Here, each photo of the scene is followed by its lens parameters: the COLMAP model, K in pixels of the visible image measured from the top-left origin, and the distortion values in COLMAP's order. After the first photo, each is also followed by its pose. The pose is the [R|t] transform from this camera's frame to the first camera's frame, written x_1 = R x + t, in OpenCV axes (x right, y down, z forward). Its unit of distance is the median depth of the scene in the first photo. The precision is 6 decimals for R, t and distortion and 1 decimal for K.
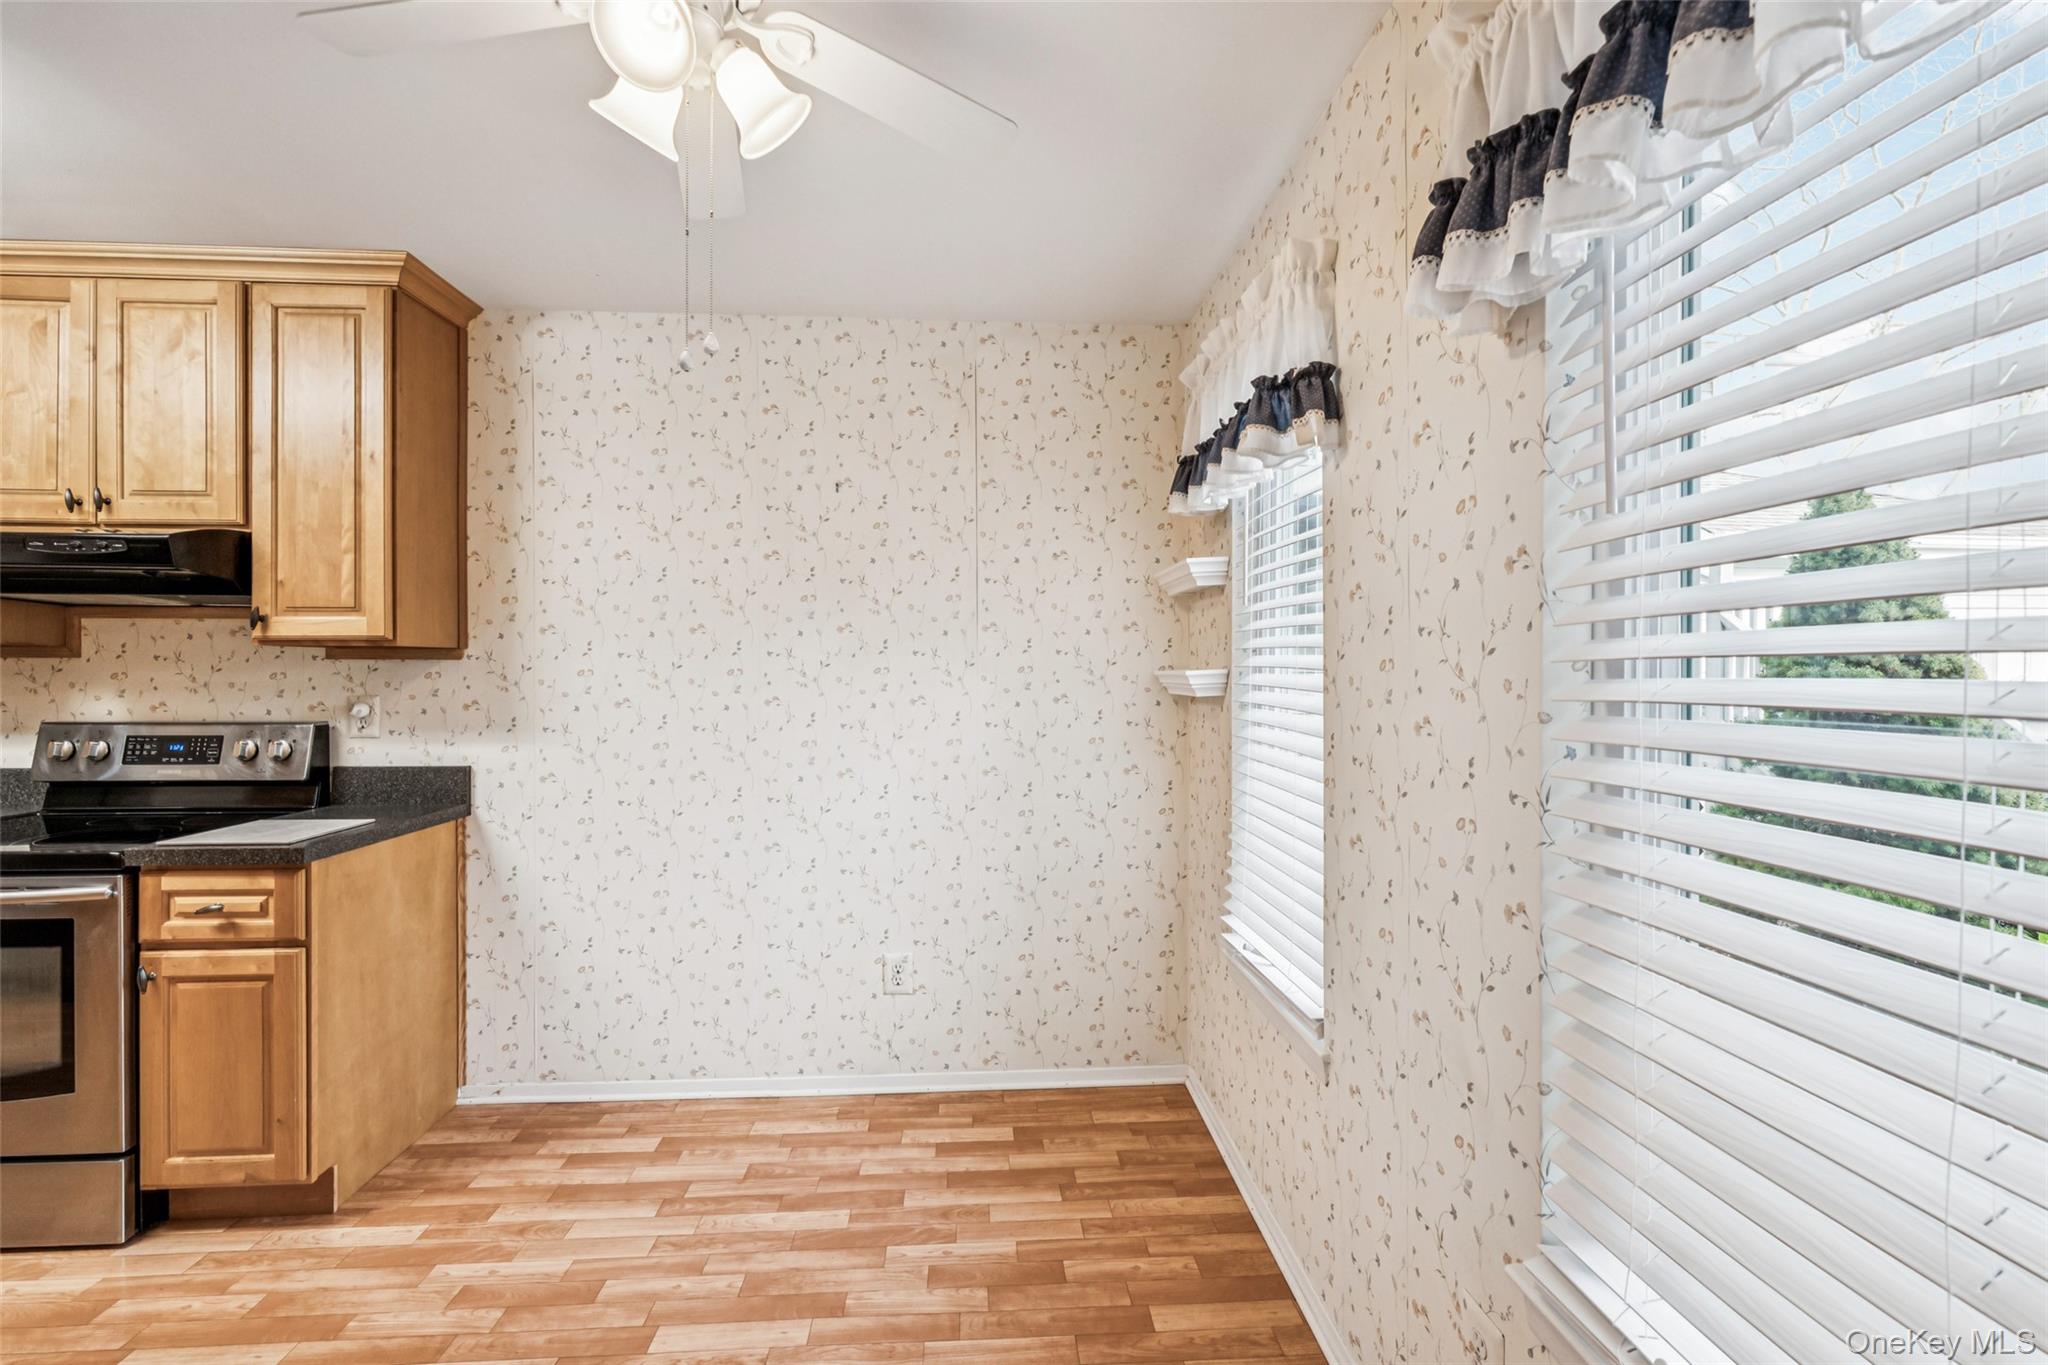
lens RADIAL K [[839.7, 0, 1019.5], [0, 839.7, 661.4], [0, 0, 1]] dist [0.001985, -0.000381]
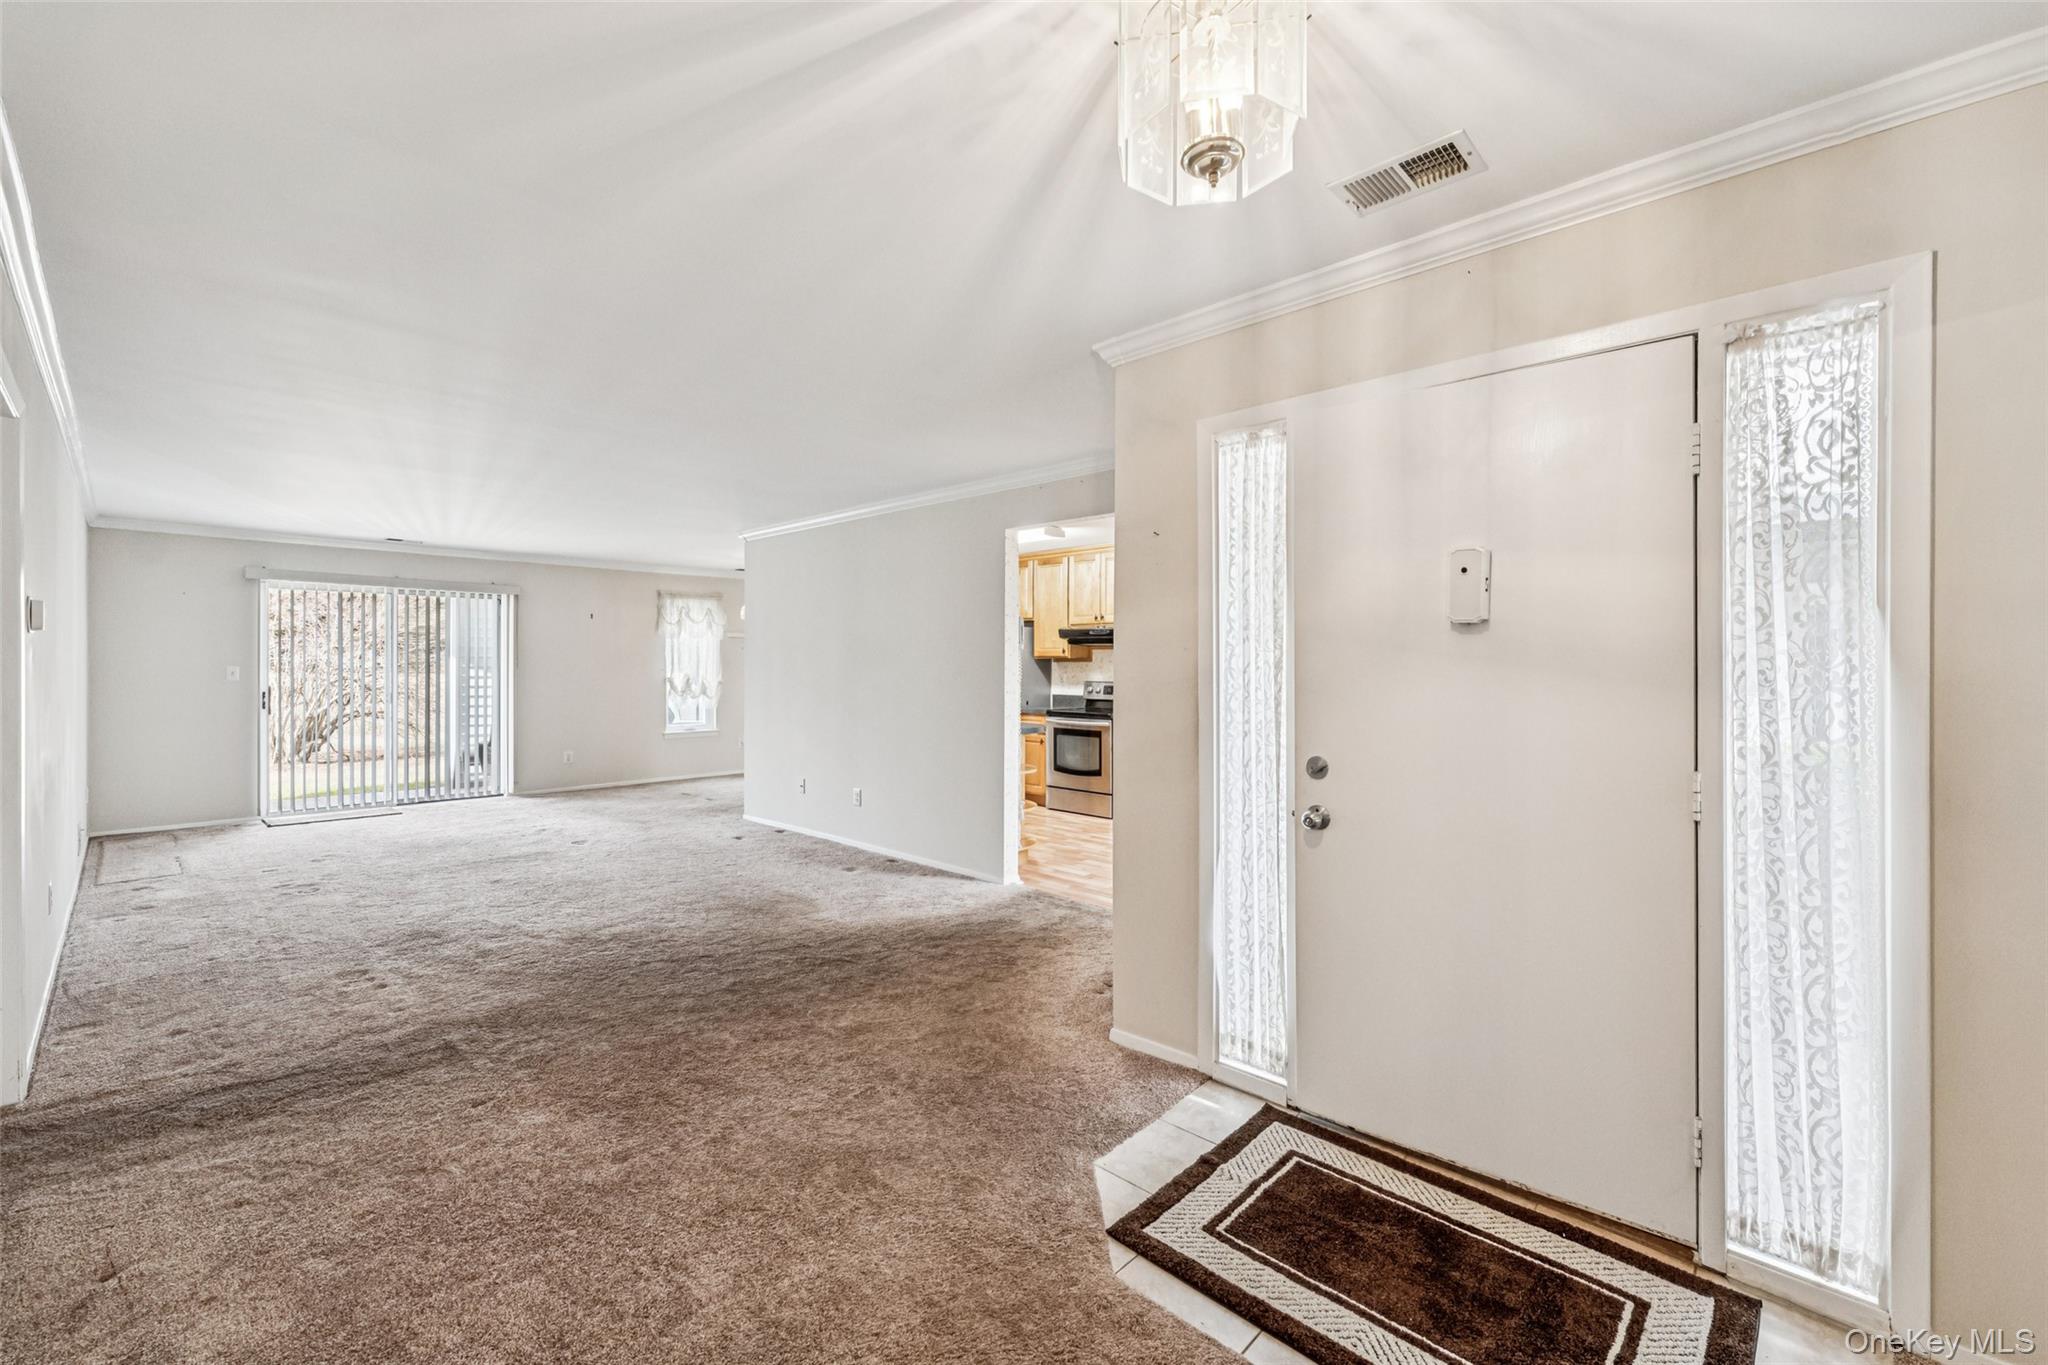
lens RADIAL K [[839.7, 0, 1013.8], [0, 839.7, 680.6], [0, 0, 1]] dist [0.001985, -0.000381]
pose [[0.678504, -0.000683, -0.734597, 1.058431], [0.003154, 0.999993, 0.001983, 0.060410], [0.734590, -0.003662, 0.678501, -1.421094]]
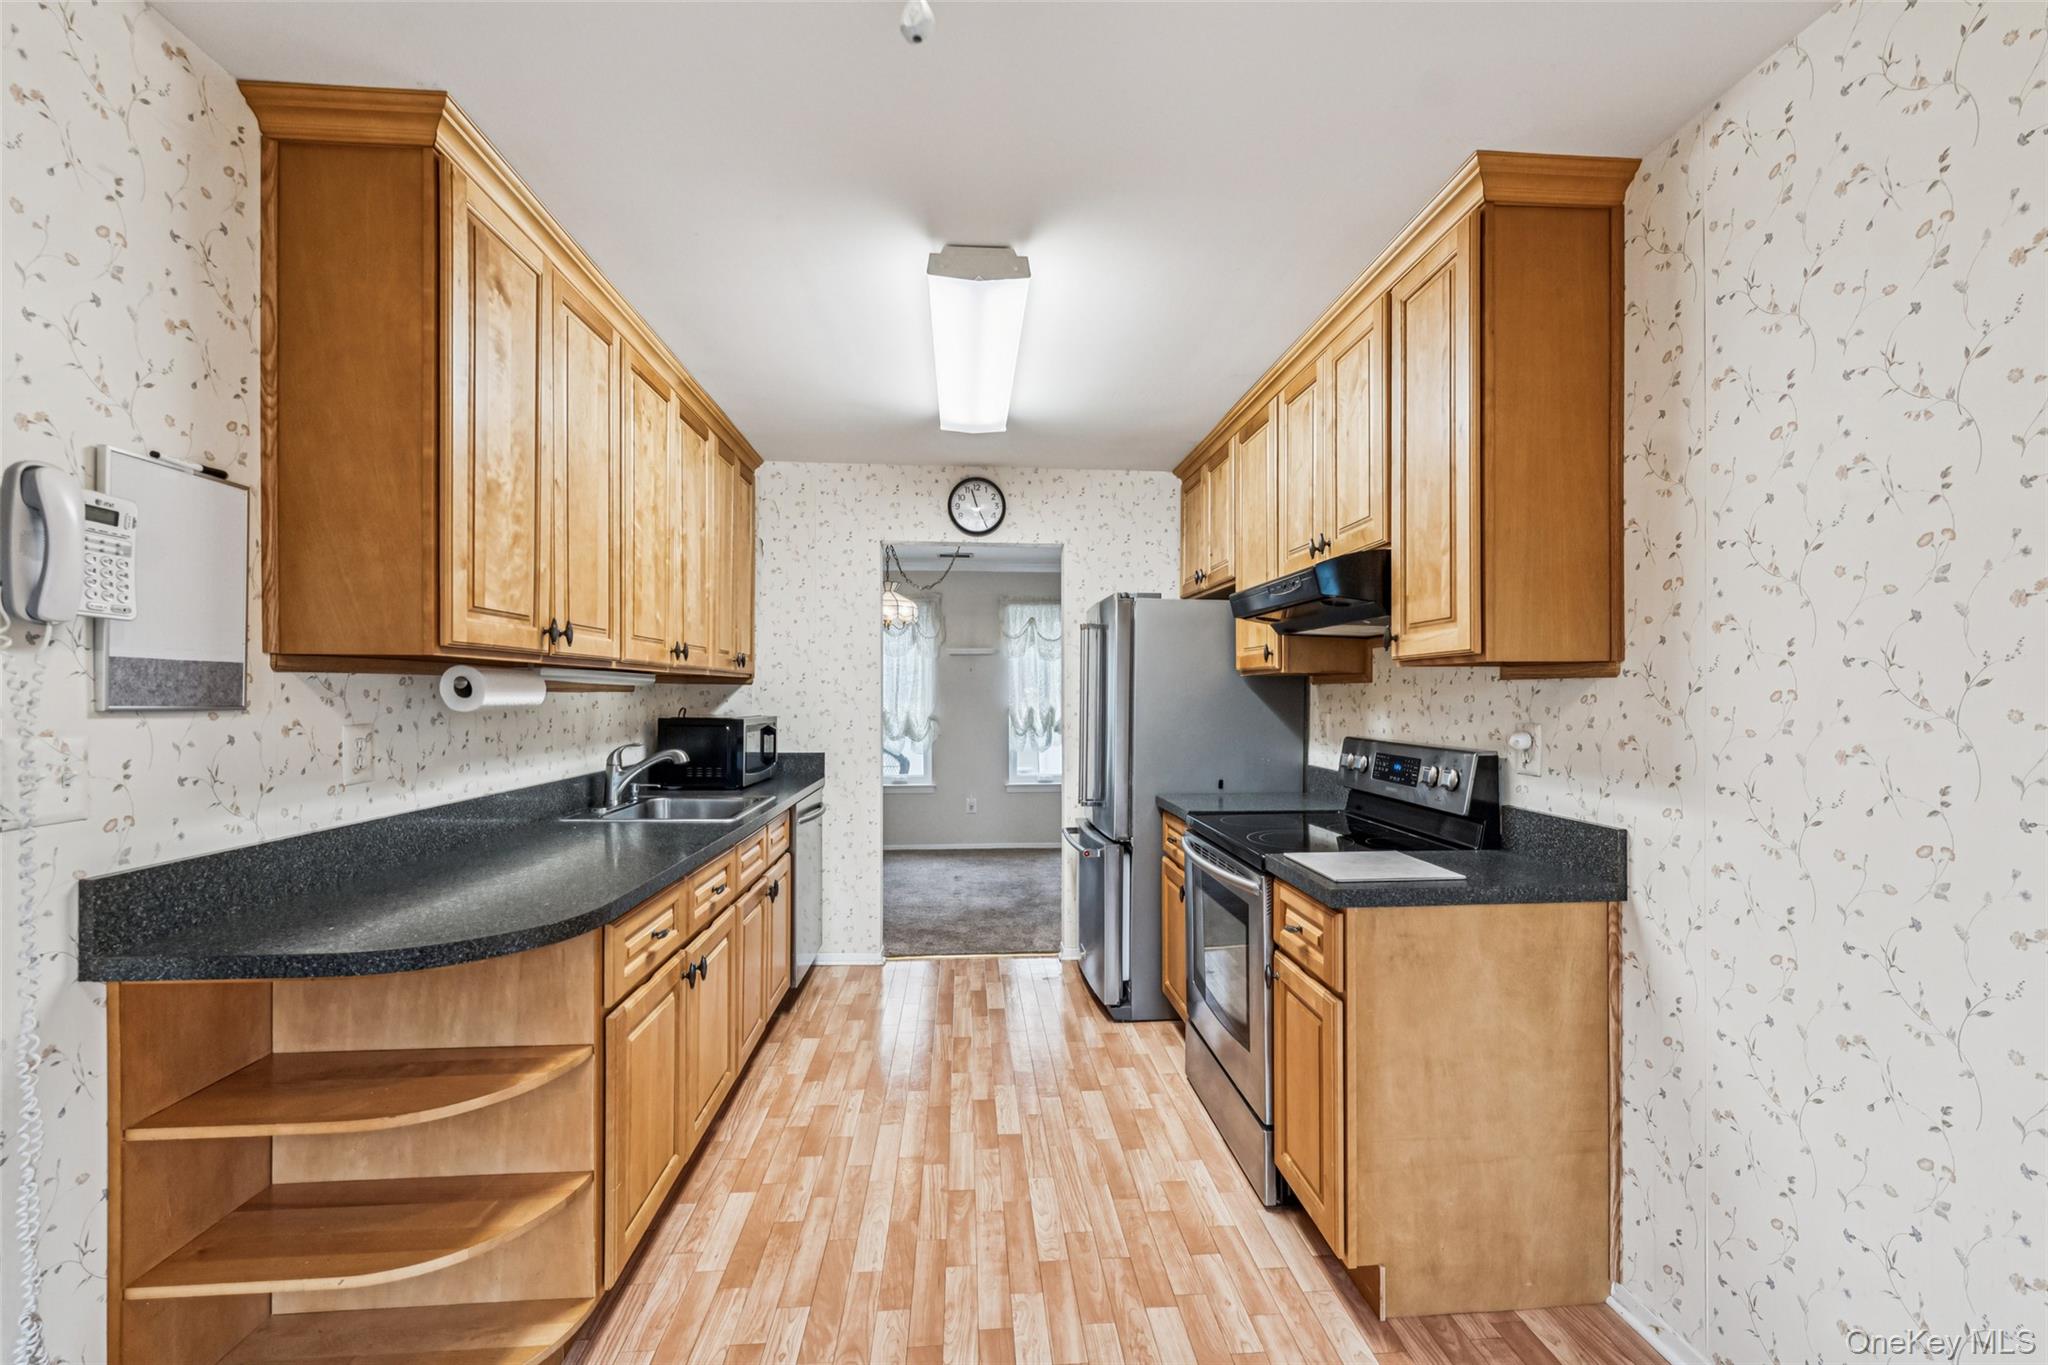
lens RADIAL K [[839.7, 0, 1030.7], [0, 839.7, 696.6], [0, 0, 1]] dist [0.001985, -0.000381]
pose [[0.013969, 0.000362, -0.999902, 0.035949], [0.013791, 0.999905, 0.000554, 0.007460], [0.999807, -0.013797, 0.013963, 0.527087]]
